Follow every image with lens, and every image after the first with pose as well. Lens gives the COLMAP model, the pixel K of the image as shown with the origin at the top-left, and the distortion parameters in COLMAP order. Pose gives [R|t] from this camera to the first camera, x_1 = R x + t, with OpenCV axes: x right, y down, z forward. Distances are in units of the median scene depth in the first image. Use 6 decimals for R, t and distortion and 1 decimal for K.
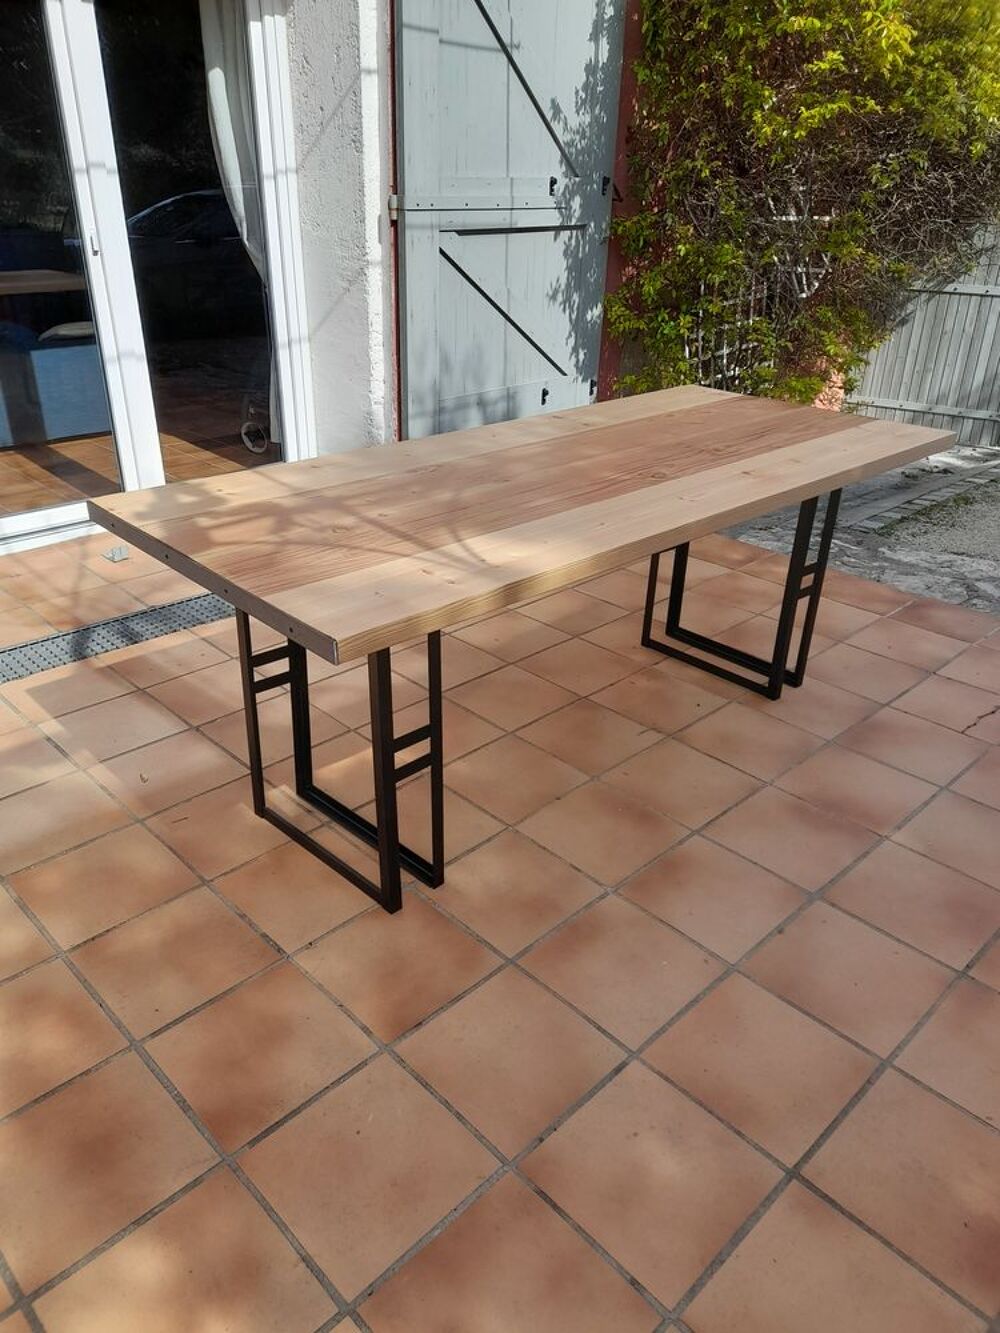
lens RADIAL K [[974.1, 0, 474.7], [0, 974.1, 661.2], [0, 0, 1]] dist [0.063614, -0.045652]
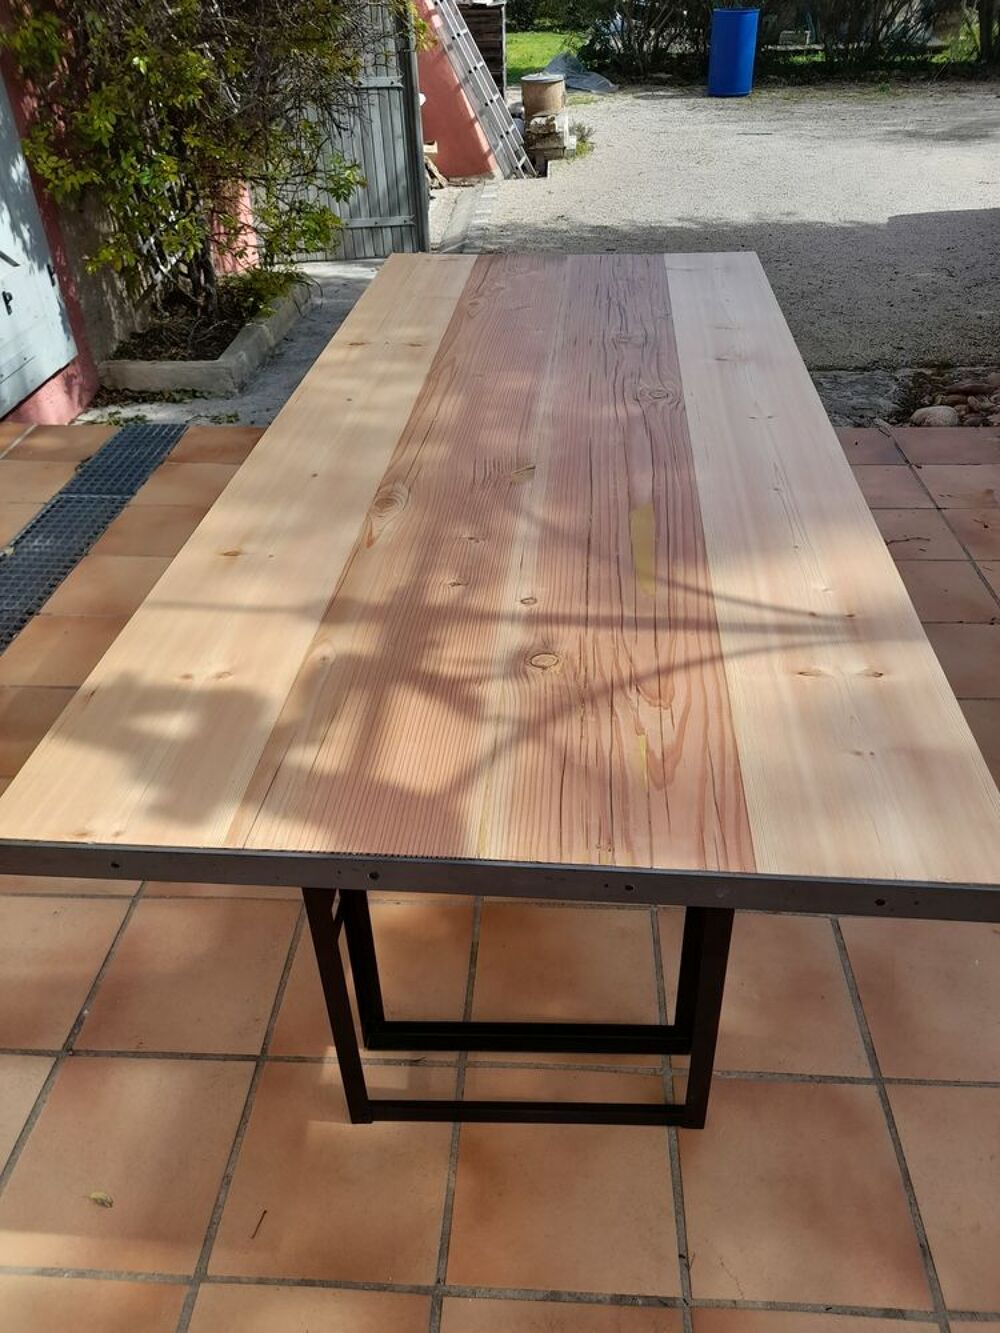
lens RADIAL K [[979.3, 0, 507.2], [0, 979.3, 663.3], [0, 0, 1]] dist [0.076444, -0.059761]
pose [[0.721723, -0.427252, 0.544584, -0.341234], [0.335407, 0.904093, 0.264799, -0.213409], [-0.605490, -0.008454, 0.795808, 0.421775]]
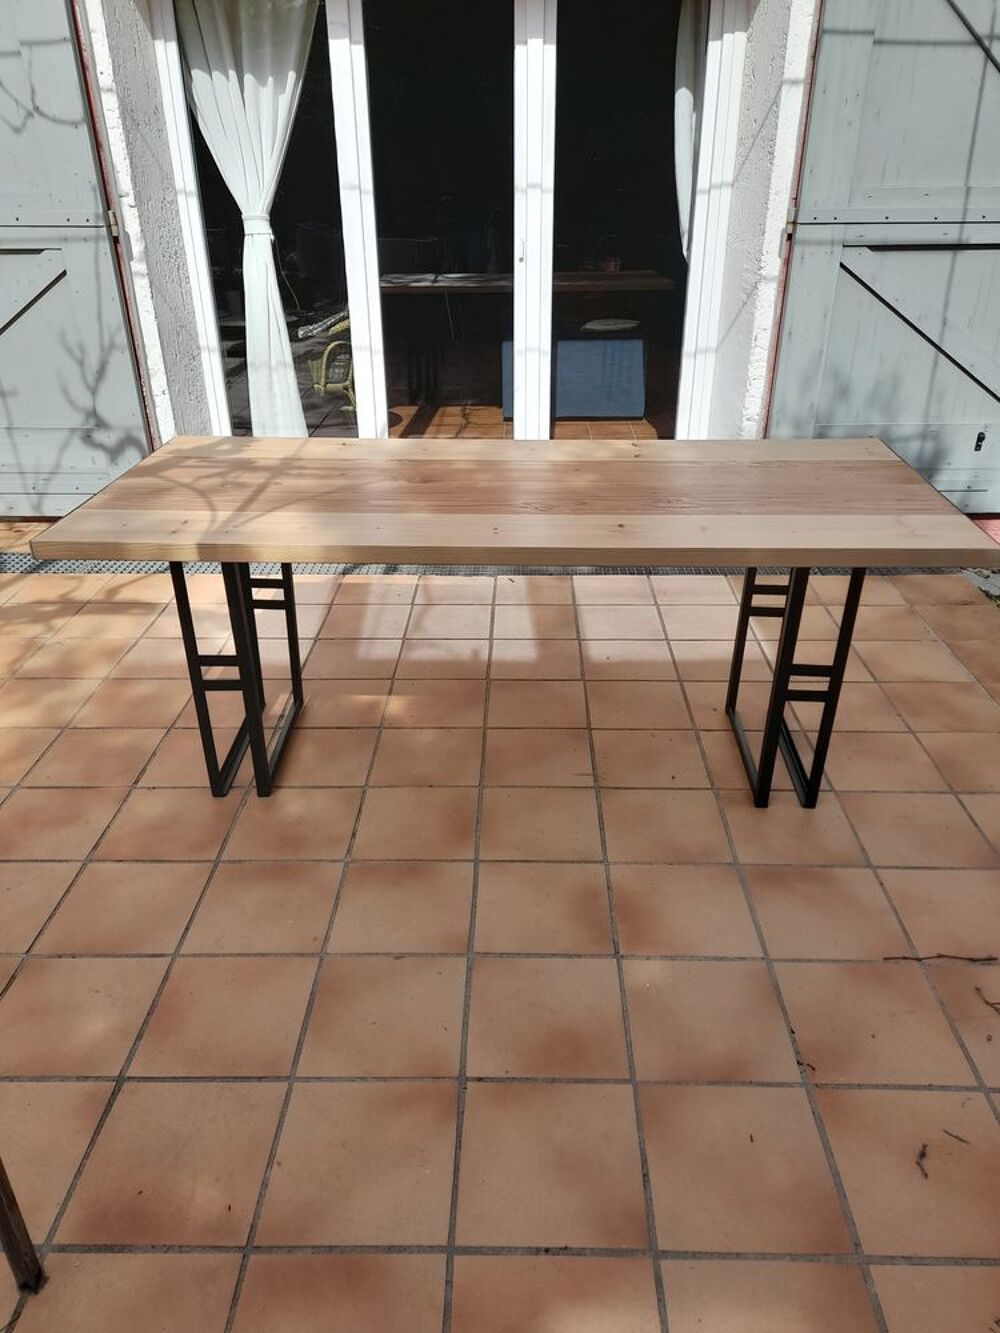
lens RADIAL K [[979.3, 0, 507.2], [0, 979.3, 663.3], [0, 0, 1]] dist [0.076444, -0.059761]
pose [[0.713356, 0.301637, -0.632565, 0.737515], [-0.300043, 0.947174, 0.113294, -0.125164], [0.633323, 0.108978, 0.766176, 0.203530]]
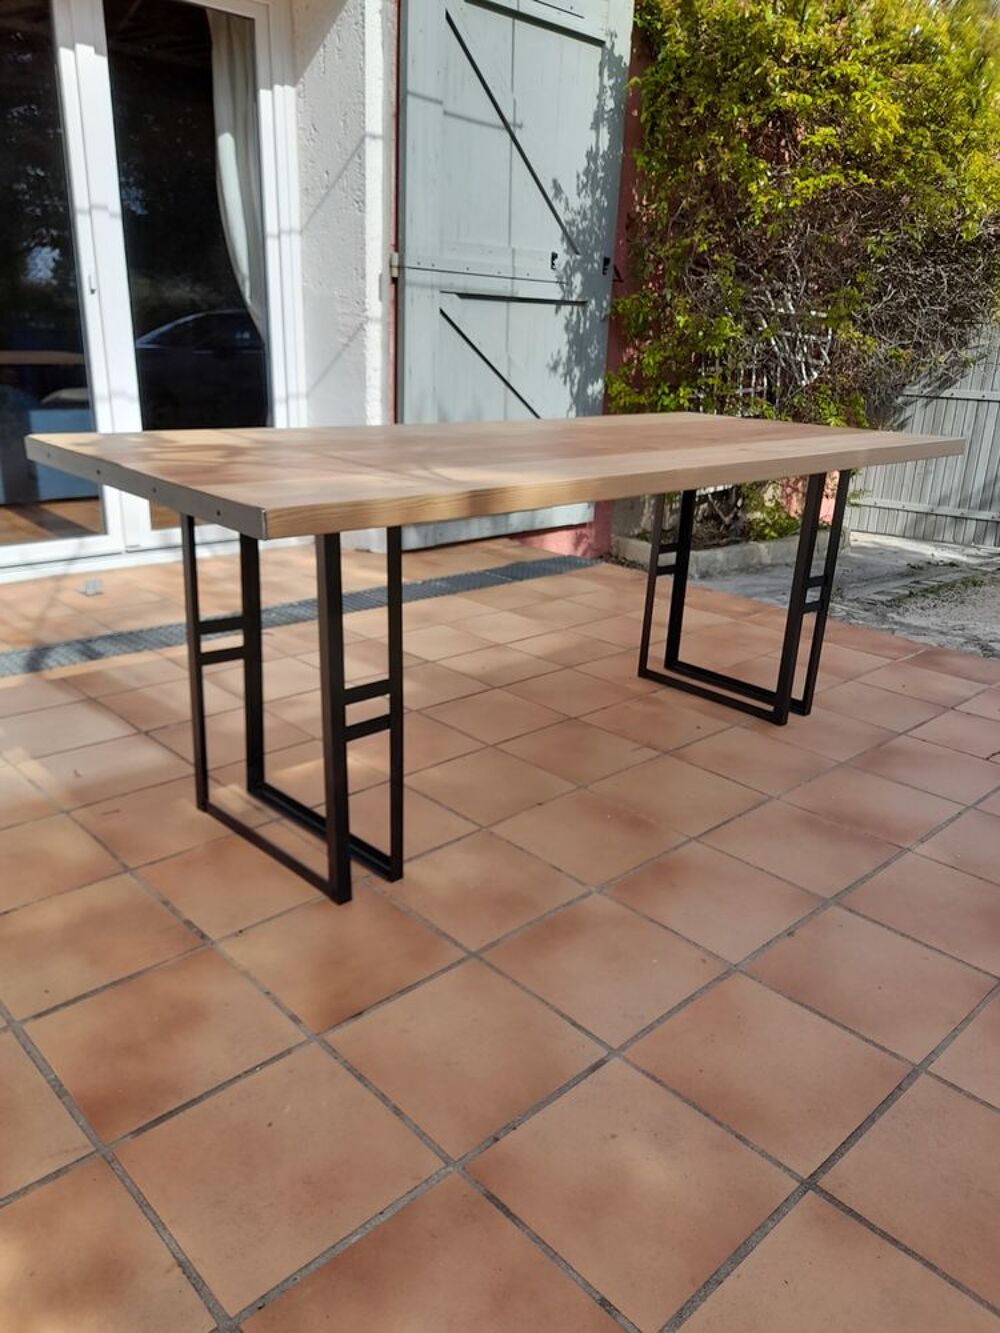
lens RADIAL K [[977.6, 0, 482.3], [0, 977.6, 666.2], [0, 0, 1]] dist [0.044273, -0.036969]
pose [[0.999764, 0.021579, -0.002522, 0.030516], [-0.021721, 0.990473, -0.135984, 0.130436], [-0.000436, 0.136007, 0.990708, 0.091609]]
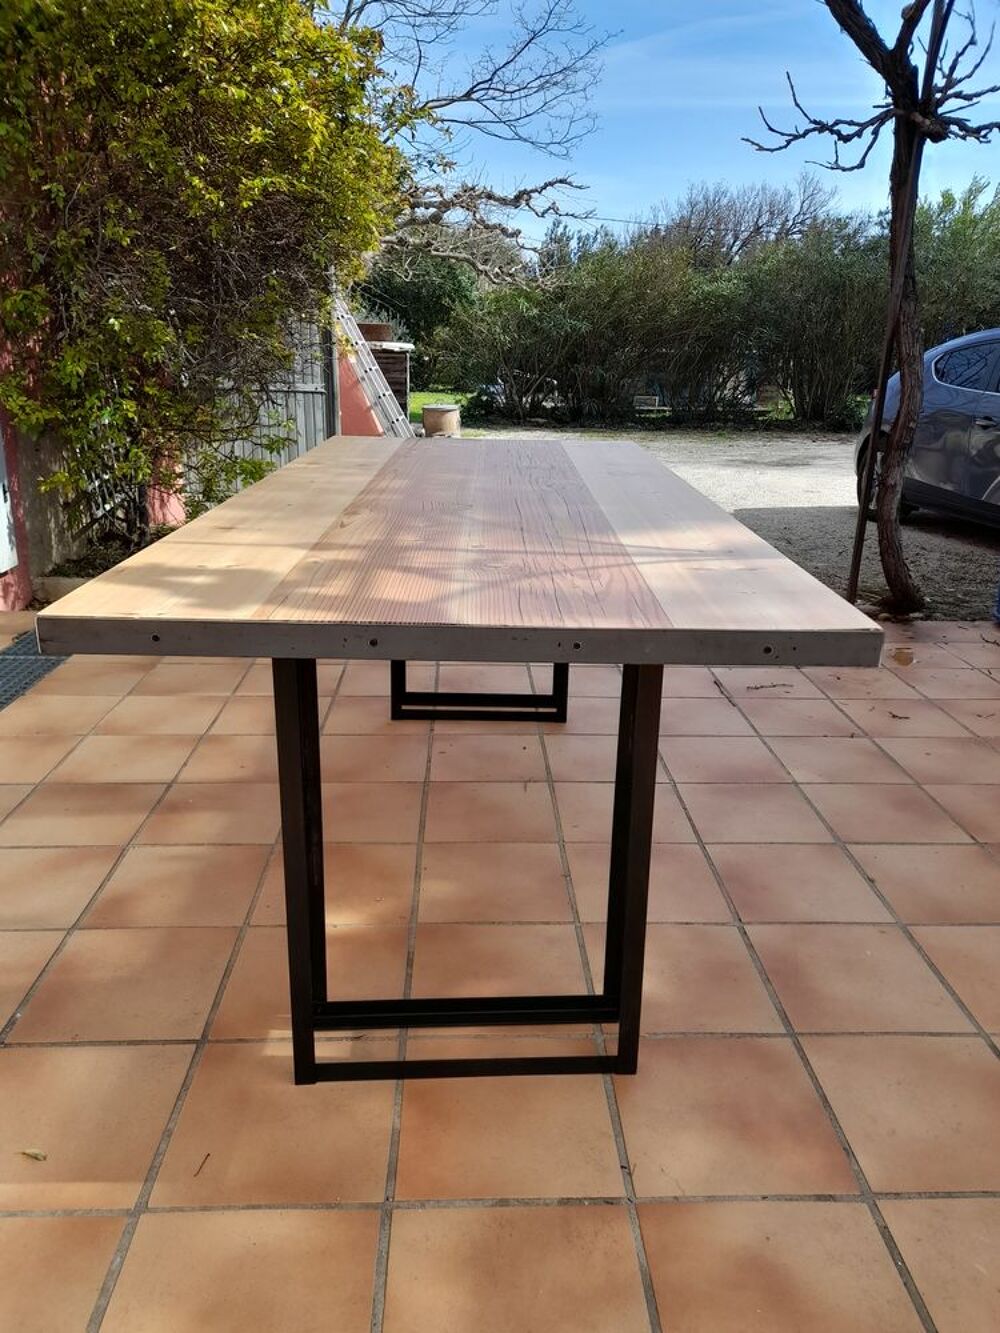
lens RADIAL K [[974.6, 0, 496.5], [0, 974.6, 669.4], [0, 0, 1]] dist [0.083339, -0.060398]
pose [[0.657446, -0.232659, 0.716683, -0.486628], [0.319068, 0.947614, 0.014931, -0.054238], [-0.682613, 0.218854, 0.697239, 0.393656]]
